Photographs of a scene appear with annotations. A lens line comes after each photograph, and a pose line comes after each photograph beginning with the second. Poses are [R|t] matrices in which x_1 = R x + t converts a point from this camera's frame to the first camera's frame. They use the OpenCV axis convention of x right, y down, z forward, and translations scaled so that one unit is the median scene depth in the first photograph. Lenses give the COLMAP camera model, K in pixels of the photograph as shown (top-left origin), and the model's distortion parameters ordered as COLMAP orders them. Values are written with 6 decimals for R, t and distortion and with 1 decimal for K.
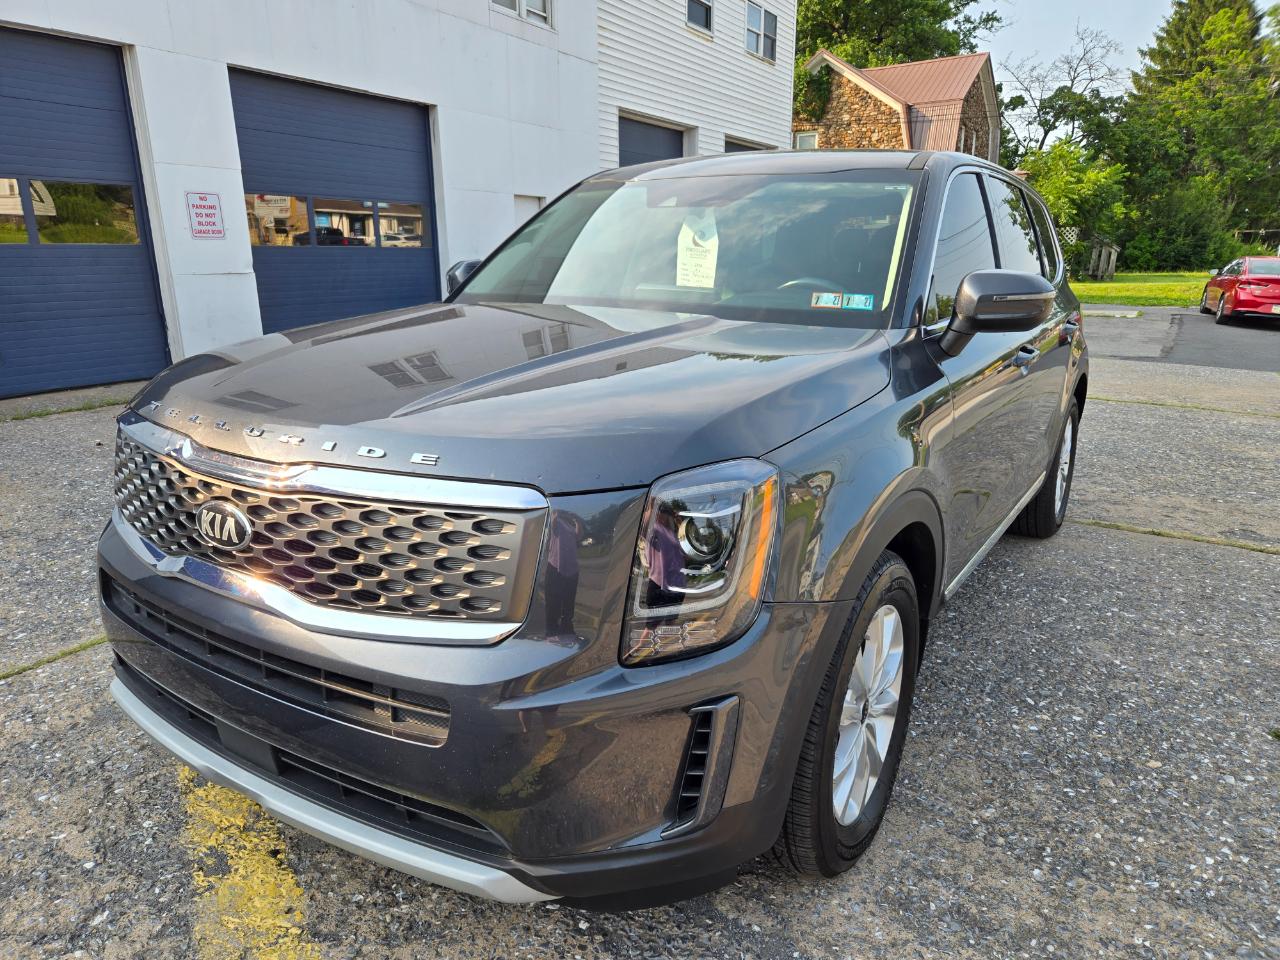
lens RADIAL K [[874.4, 0, 639.8], [0, 874.4, 490.9], [0, 0, 1]] dist [0.064567, -0.049910]
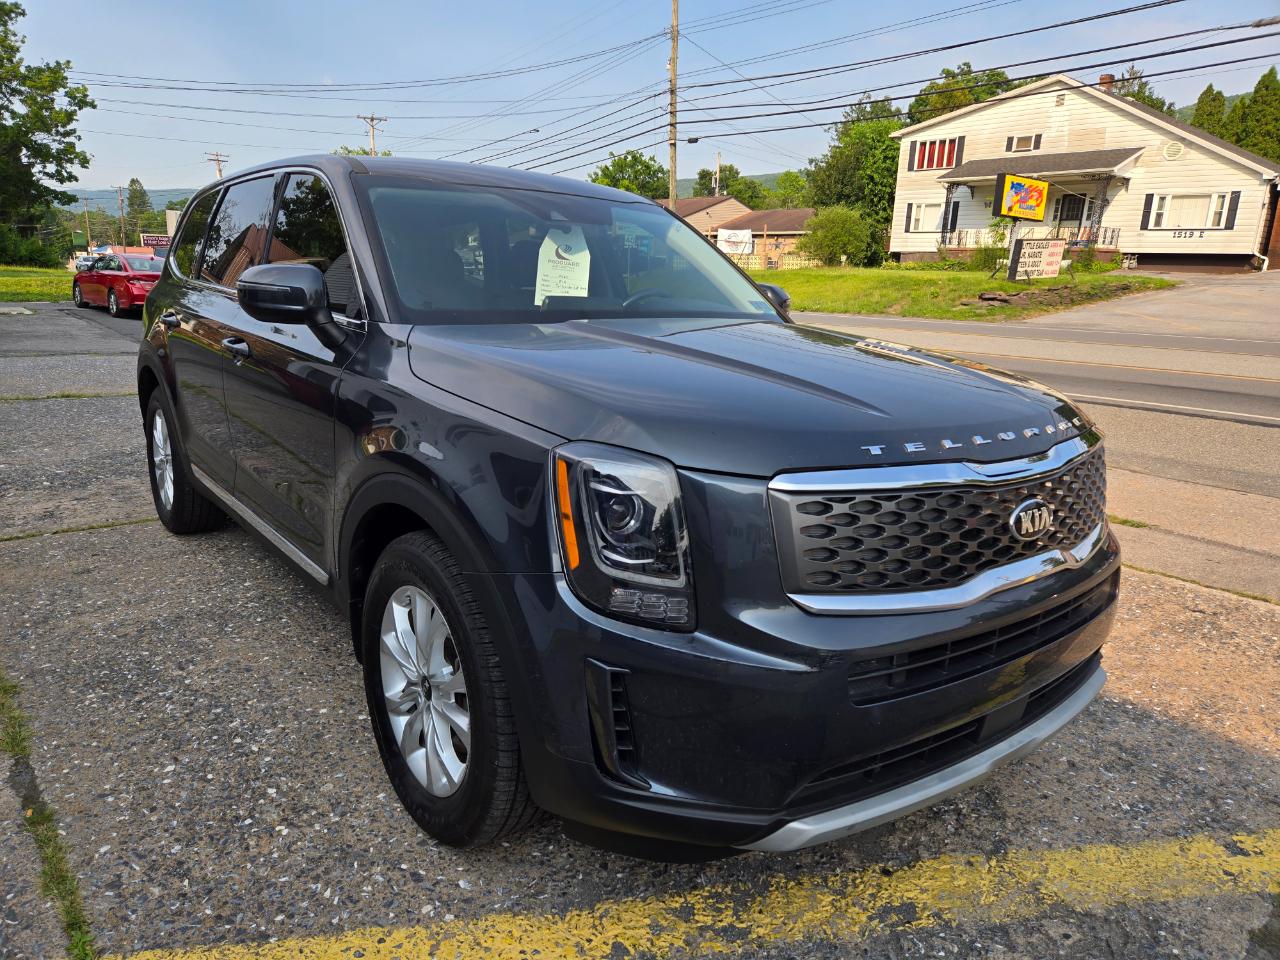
lens RADIAL K [[850.6, 0, 632.6], [0, 850.6, 481.8], [0, 0, 1]] dist [0.068838, -0.045213]
pose [[0.319417, -0.221034, 0.921475, -0.998268], [0.217849, 0.963499, 0.155600, -0.176532], [-0.922234, 0.151041, 0.355910, 0.651960]]
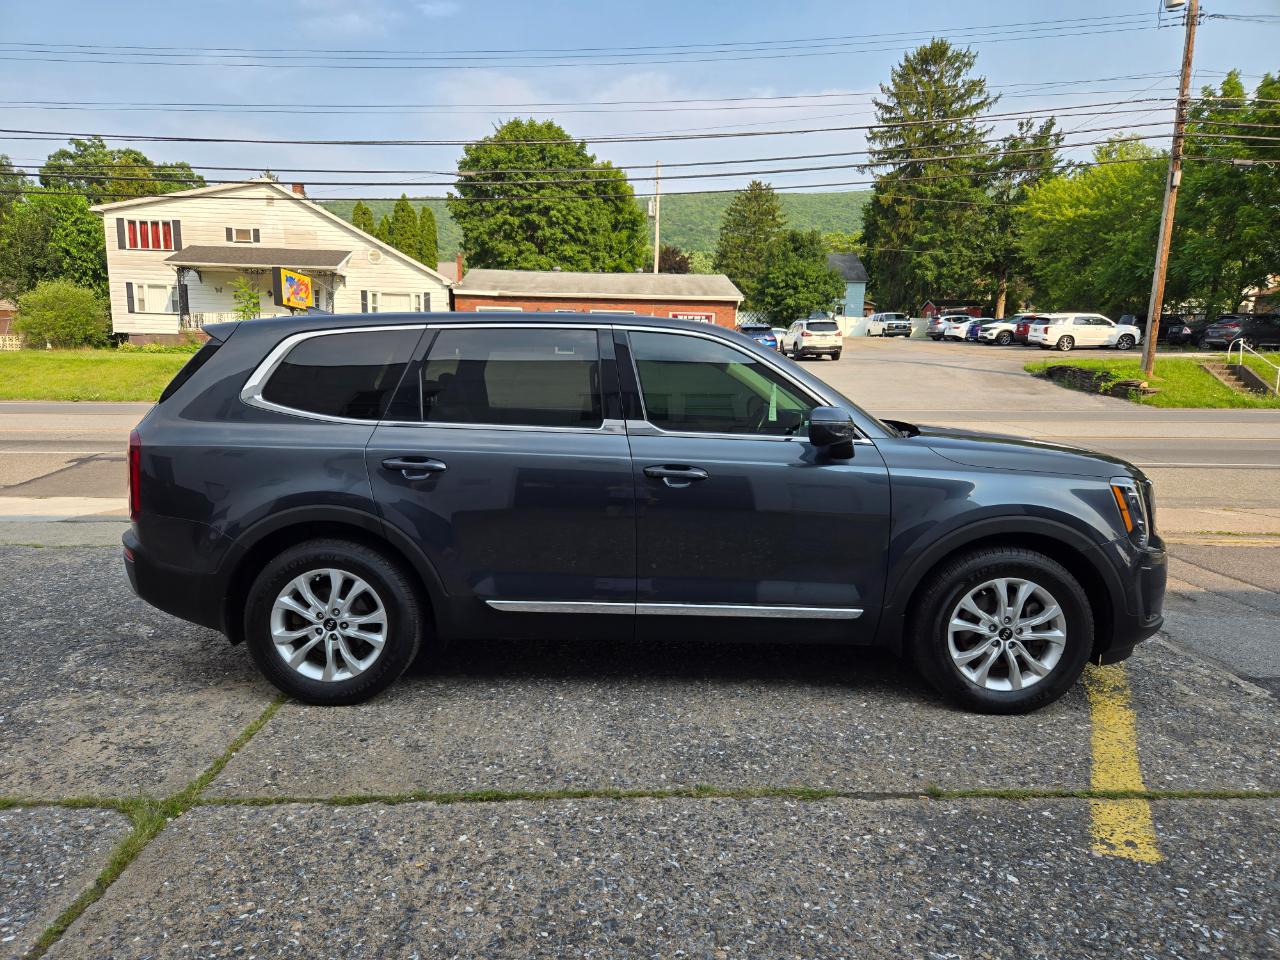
lens RADIAL K [[857.0, 0, 635.0], [0, 857.0, 472.2], [0, 0, 1]] dist [0.064239, -0.045553]
pose [[-0.548991, -0.112739, 0.828190, -1.181557], [0.203709, 0.942935, 0.263394, -0.638430], [-0.810624, 0.313311, -0.494697, 2.180402]]
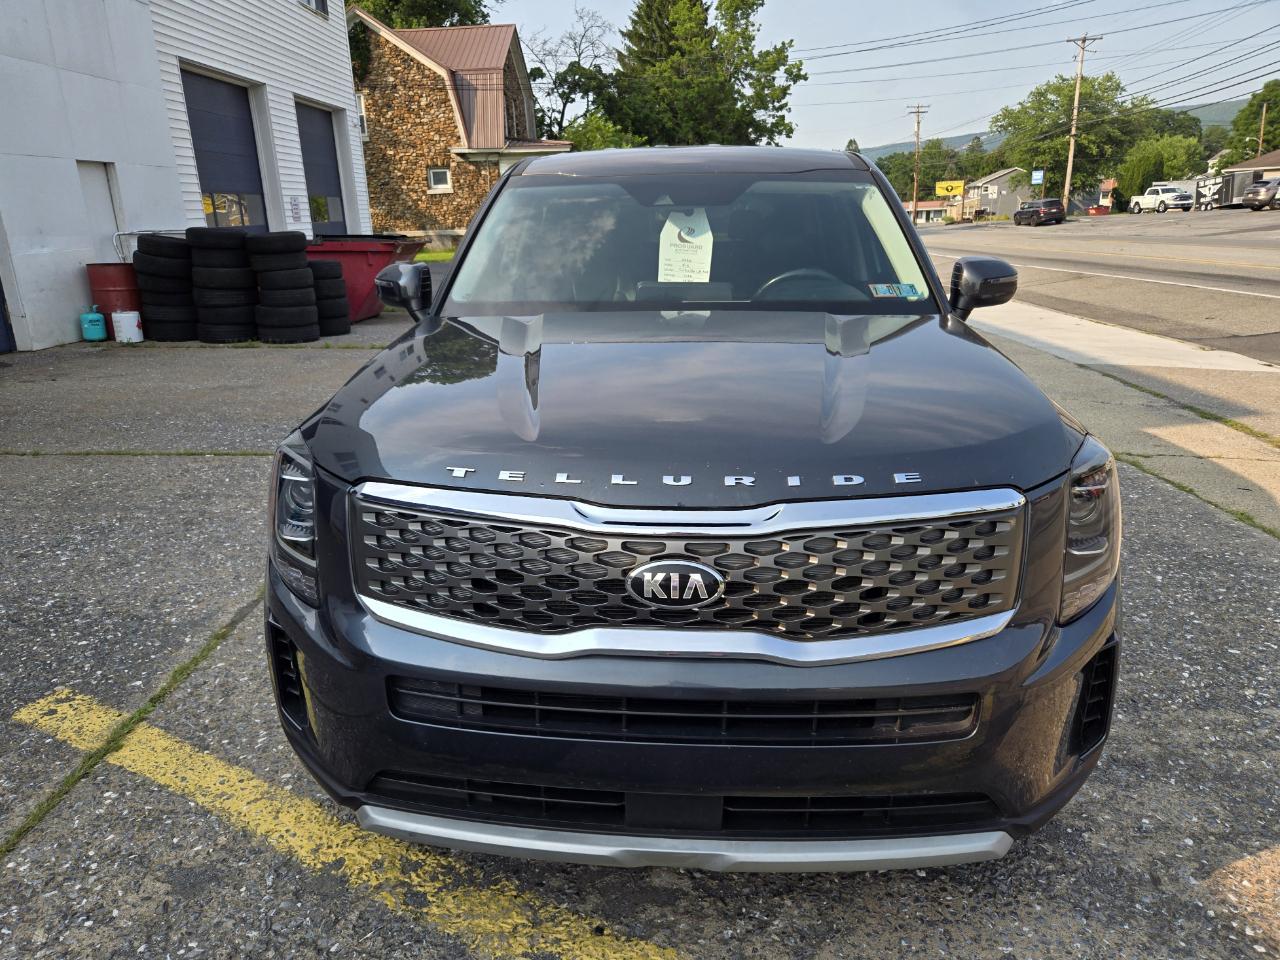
lens RADIAL K [[887.1, 0, 640.0], [0, 887.1, 480.0], [0, 0, 1]] dist [0.057837, -0.033623]
pose [[0.870055, -0.161180, 0.465860, -0.561822], [0.150311, 0.986775, 0.060683, -0.080418], [-0.469480, 0.017226, 0.882775, 0.113161]]
